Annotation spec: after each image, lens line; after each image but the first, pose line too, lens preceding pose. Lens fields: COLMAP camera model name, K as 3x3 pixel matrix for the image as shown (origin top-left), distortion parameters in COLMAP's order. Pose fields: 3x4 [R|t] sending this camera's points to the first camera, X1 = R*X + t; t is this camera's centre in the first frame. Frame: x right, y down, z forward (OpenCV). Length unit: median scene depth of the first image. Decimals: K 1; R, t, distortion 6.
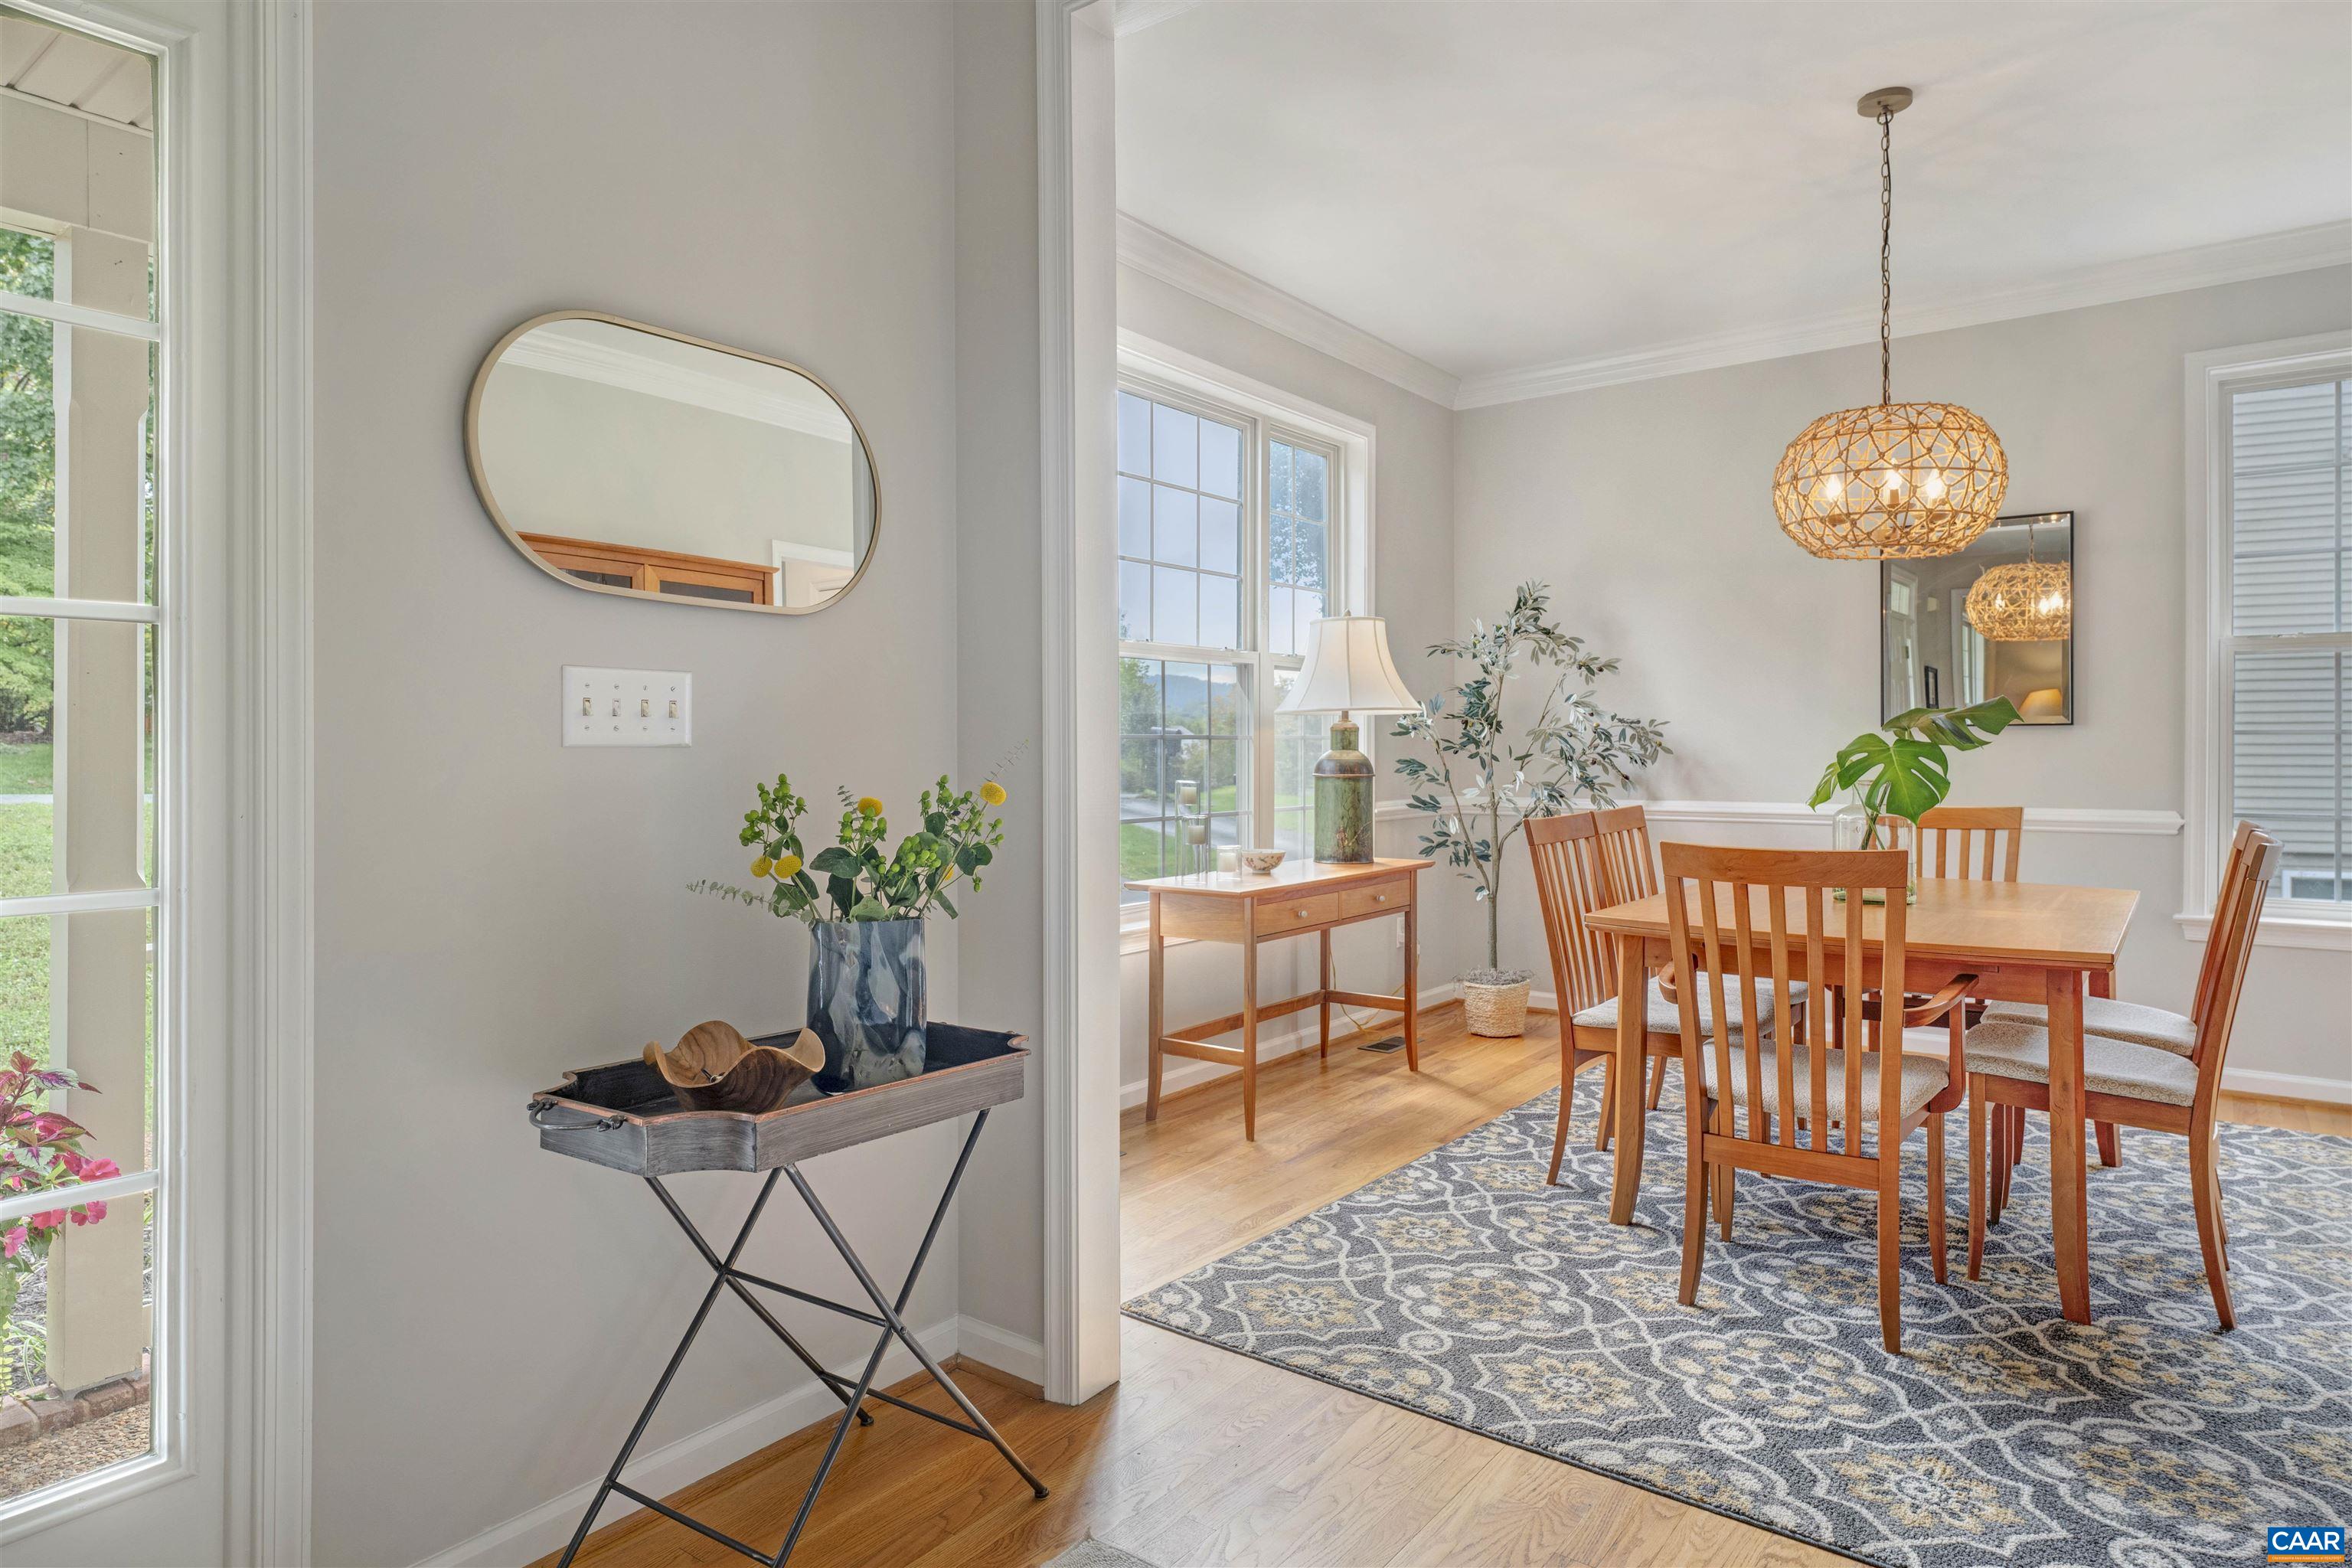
lens RADIAL K [[1502.7, 0, 1173.4], [0, 1502.7, 772.7], [0, 0, 1]] dist [0.000223, -0.002240]
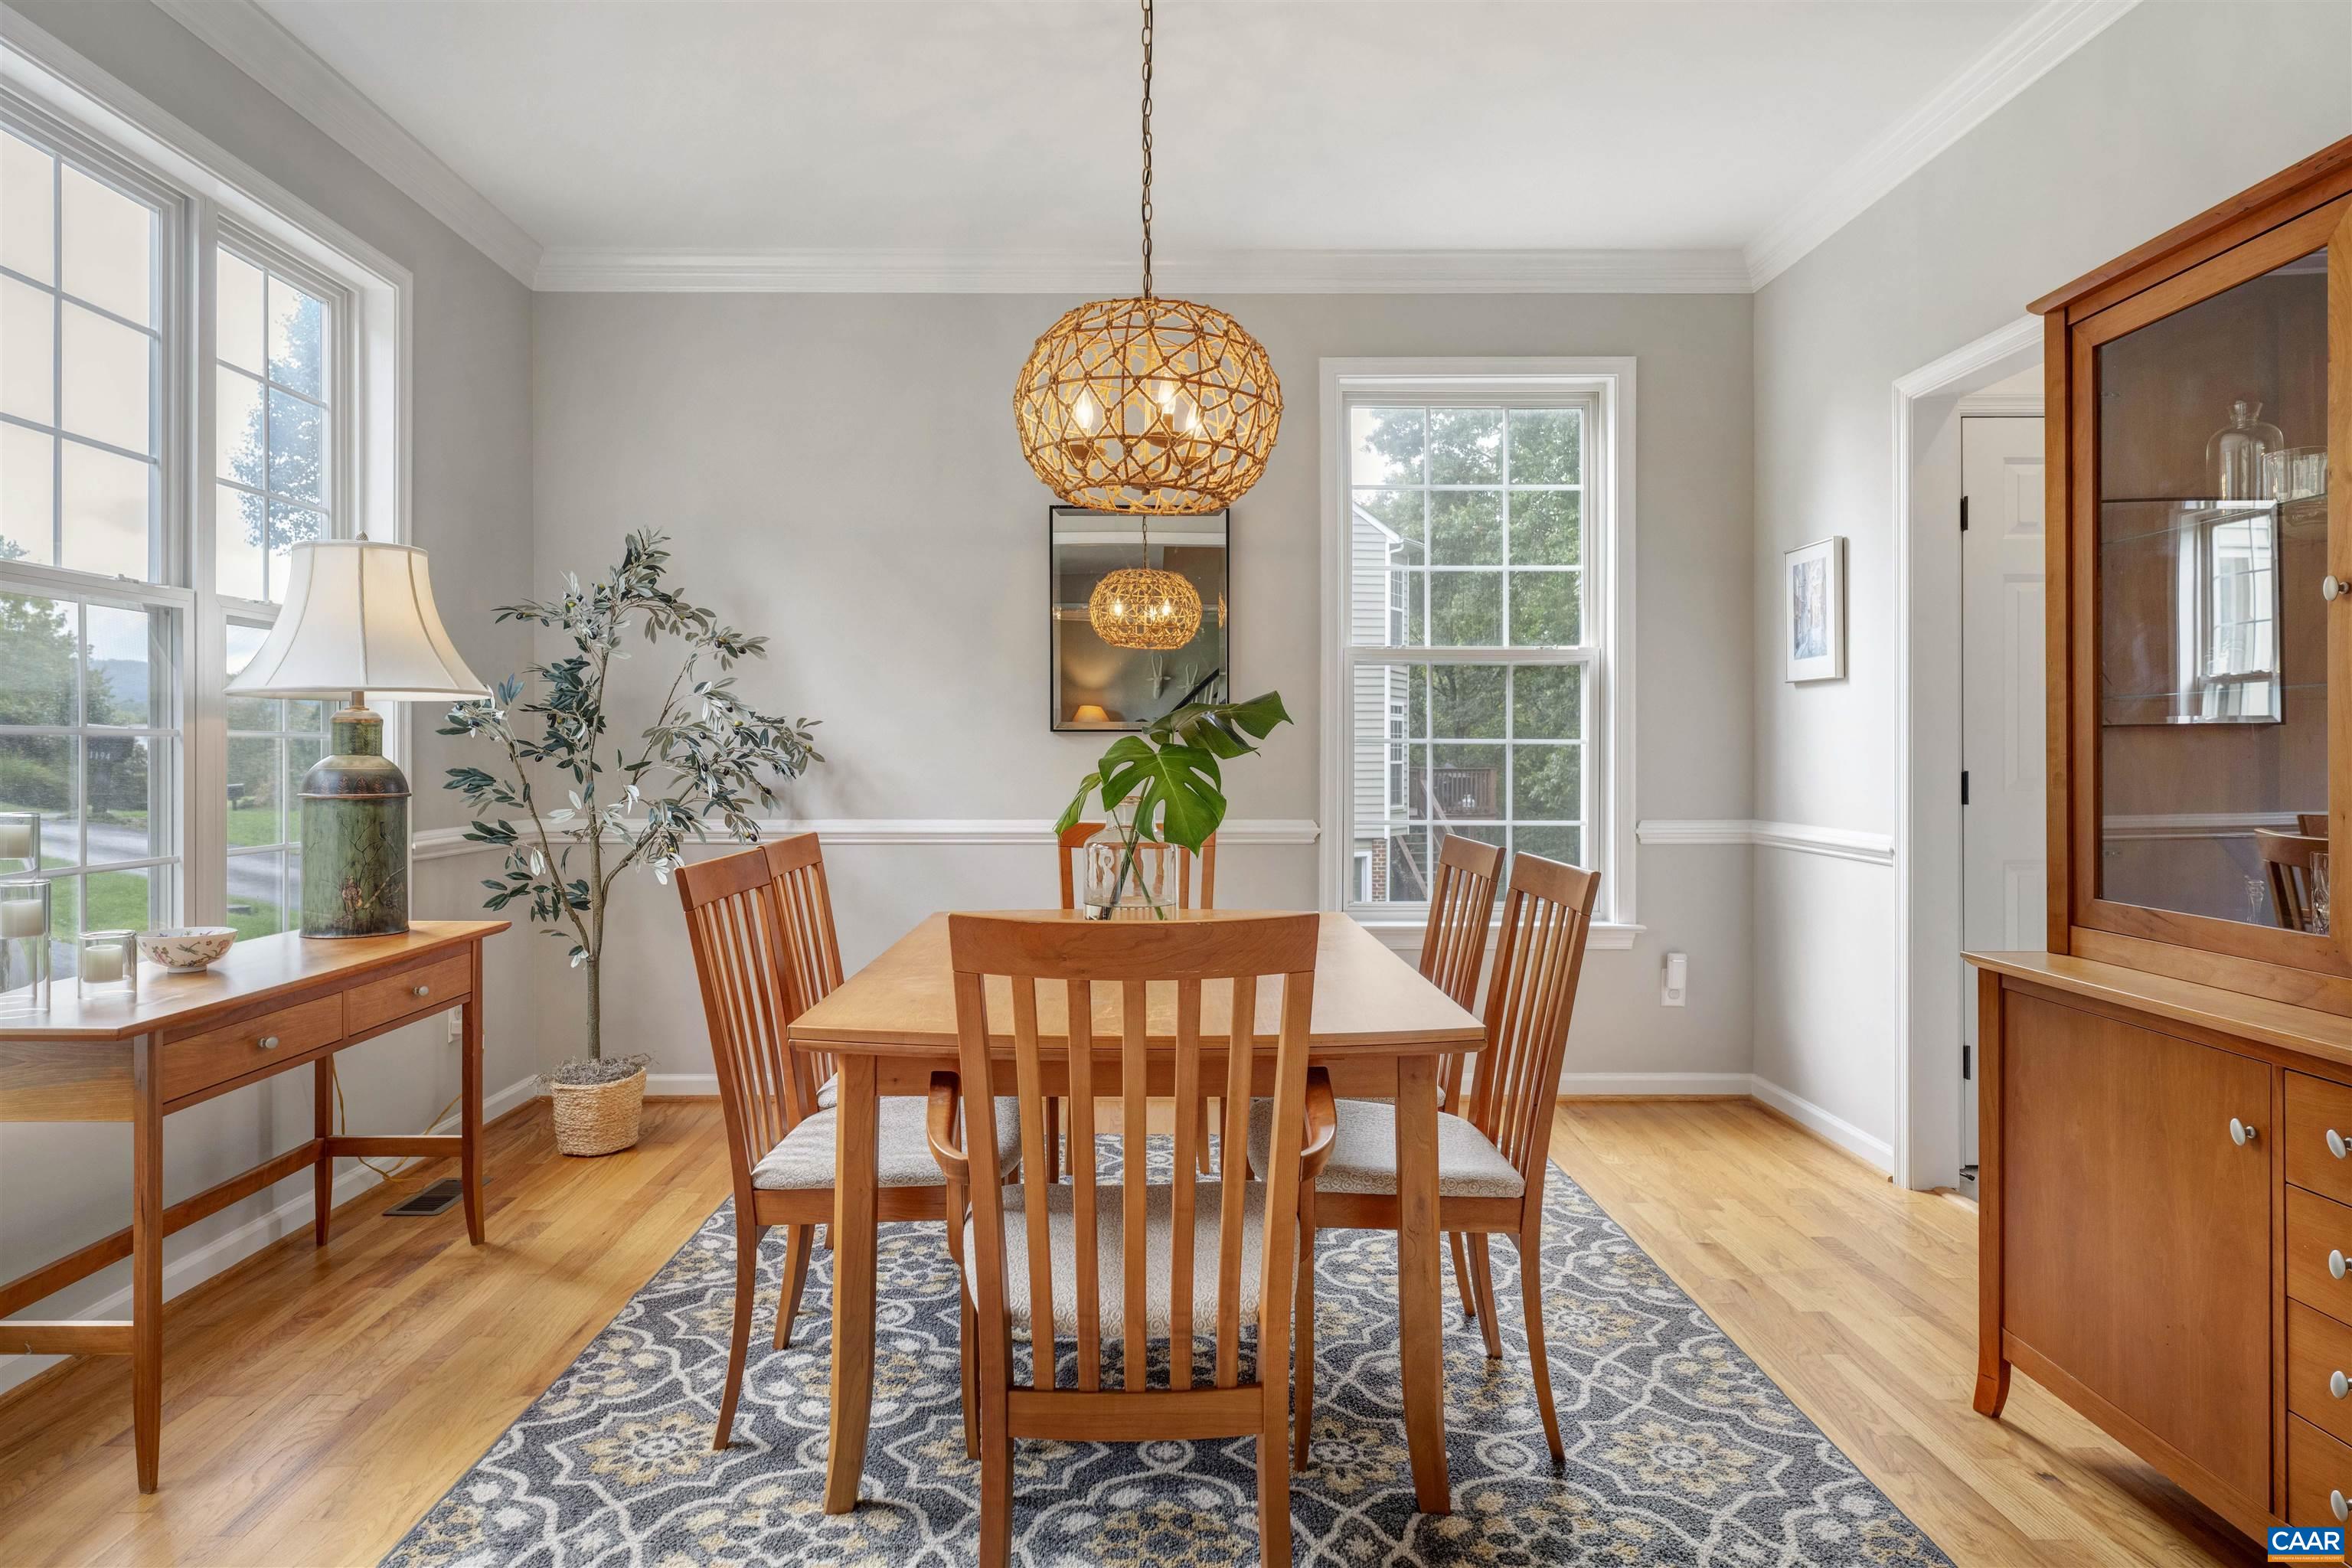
lens RADIAL K [[1502.7, 0, 1177.2], [0, 1502.7, 772.8], [0, 0, 1]] dist [0.000223, -0.002240]
pose [[0.825490, -0.002632, 0.564411, 0.042277], [0.004709, 0.999986, -0.002223, -0.004664], [-0.564397, 0.004493, 0.825491, 0.285707]]
